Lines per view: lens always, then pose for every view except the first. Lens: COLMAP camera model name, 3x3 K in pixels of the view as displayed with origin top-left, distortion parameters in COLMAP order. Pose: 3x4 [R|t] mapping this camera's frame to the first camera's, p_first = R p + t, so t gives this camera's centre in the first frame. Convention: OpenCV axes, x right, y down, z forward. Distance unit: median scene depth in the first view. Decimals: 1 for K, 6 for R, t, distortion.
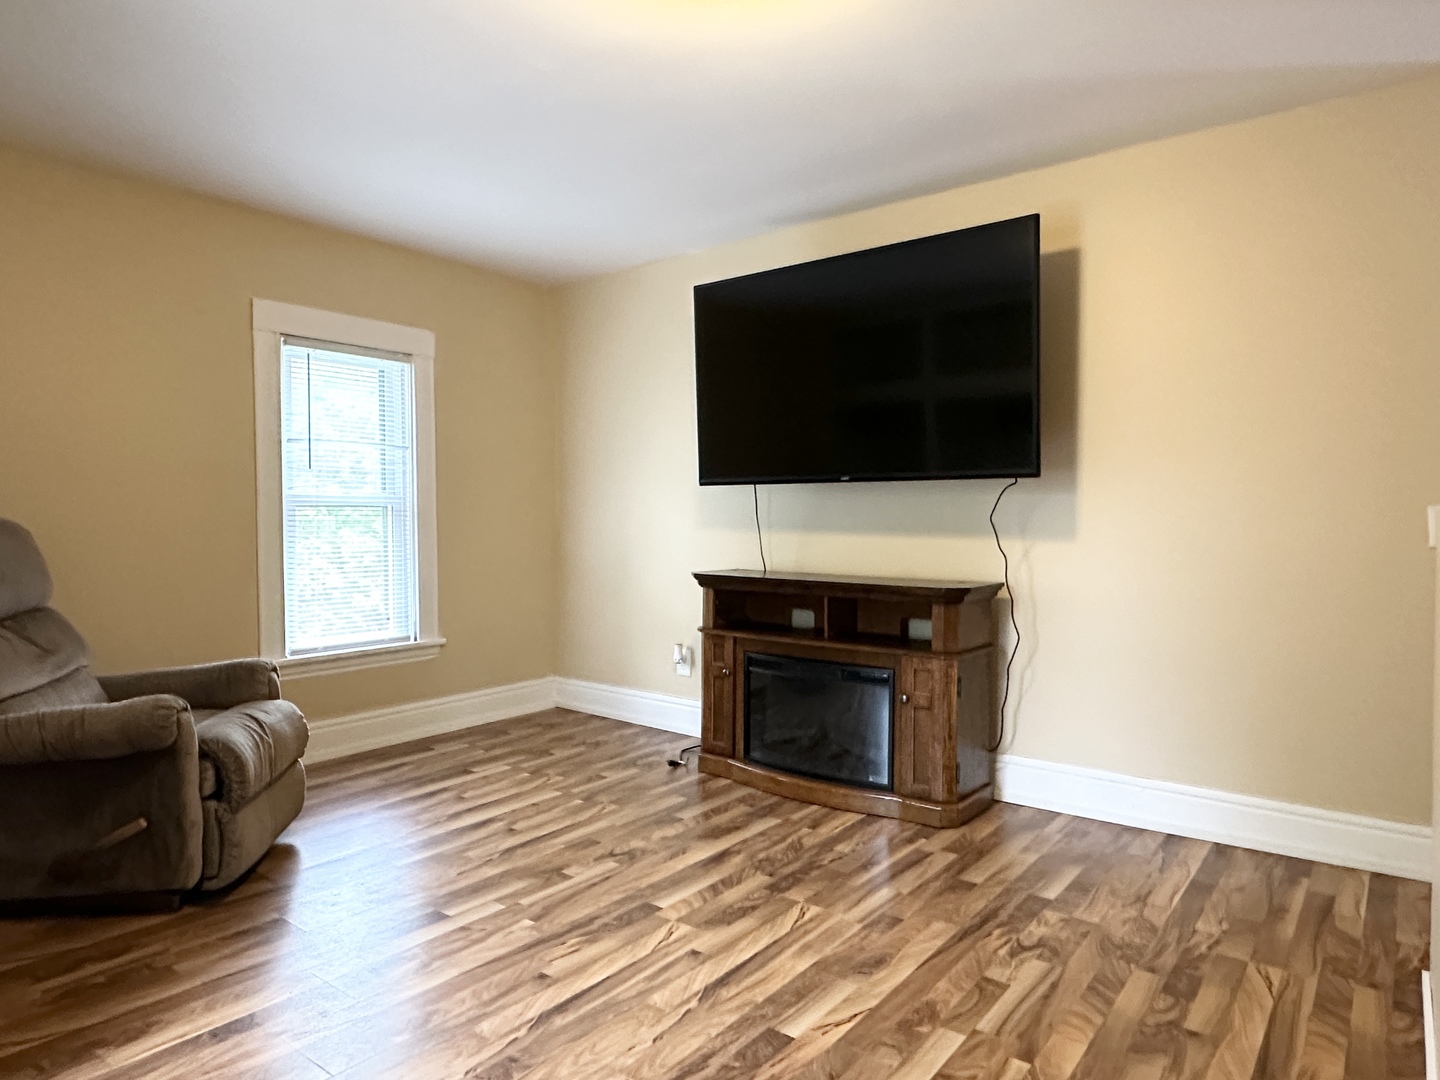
lens RADIAL K [[886.9, 0, 719.7], [0, 886.9, 541.4], [0, 0, 1]] dist [-0.005681, 0.004166]
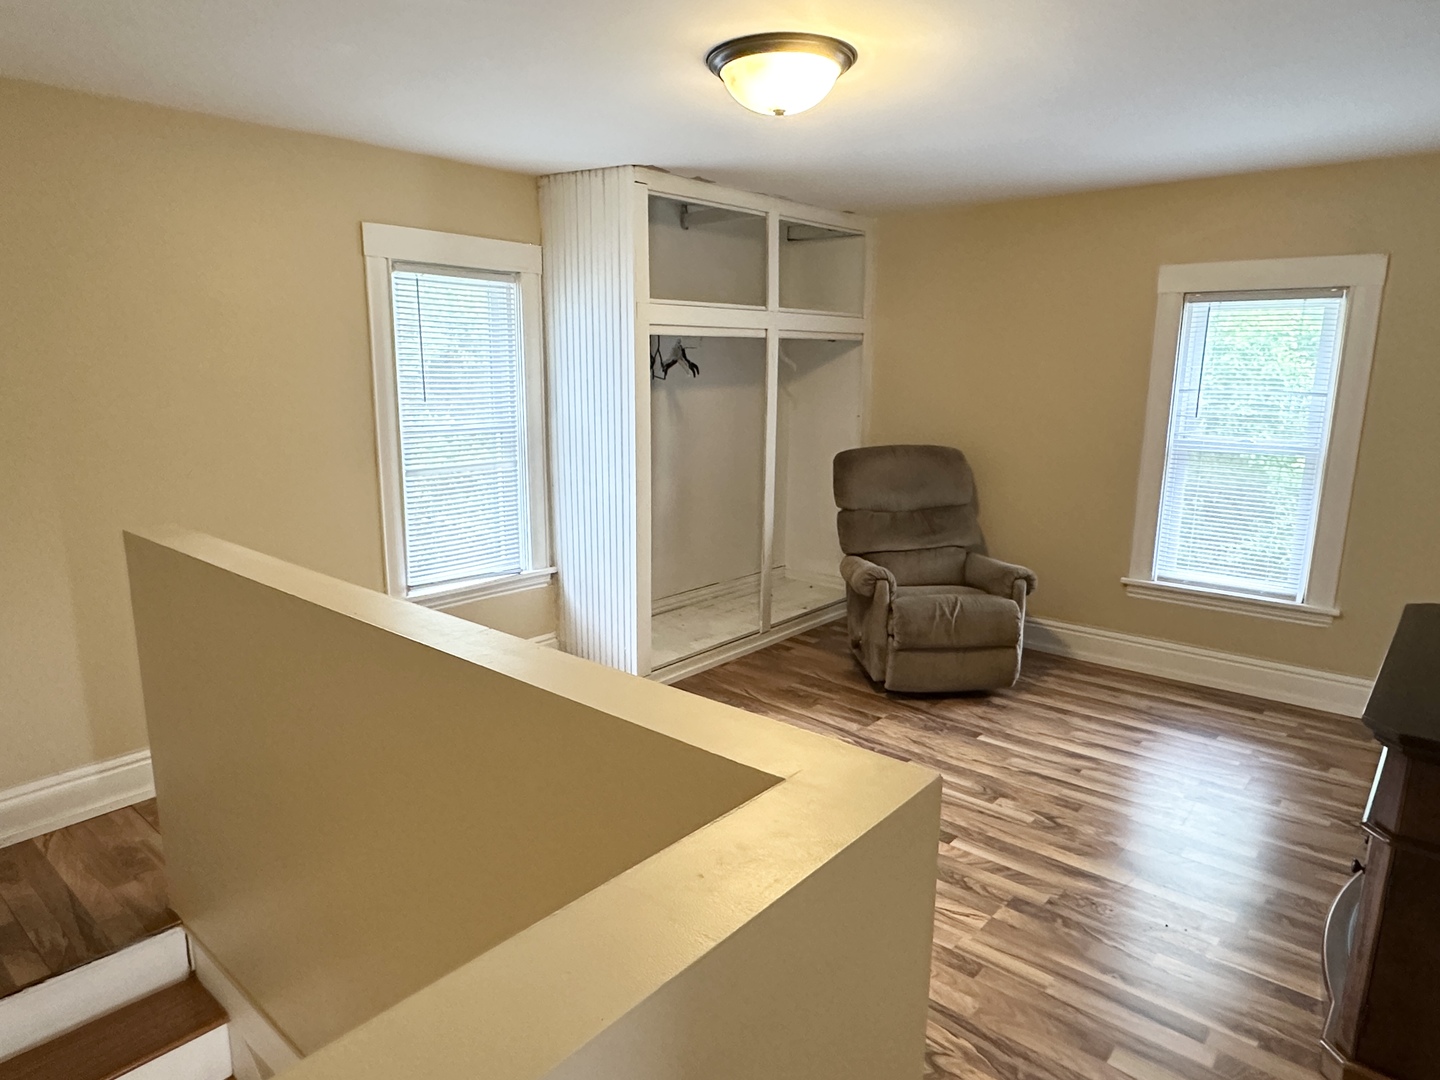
lens RADIAL K [[886.9, 0, 720.0], [0, 886.9, 540.5], [0, 0, 1]] dist [-0.005681, 0.004166]
pose [[-0.024750, 0.199800, -0.979524, 0.670240], [-0.042375, 0.978734, 0.200709, -0.132956], [0.998795, 0.046475, -0.015757, 0.463136]]
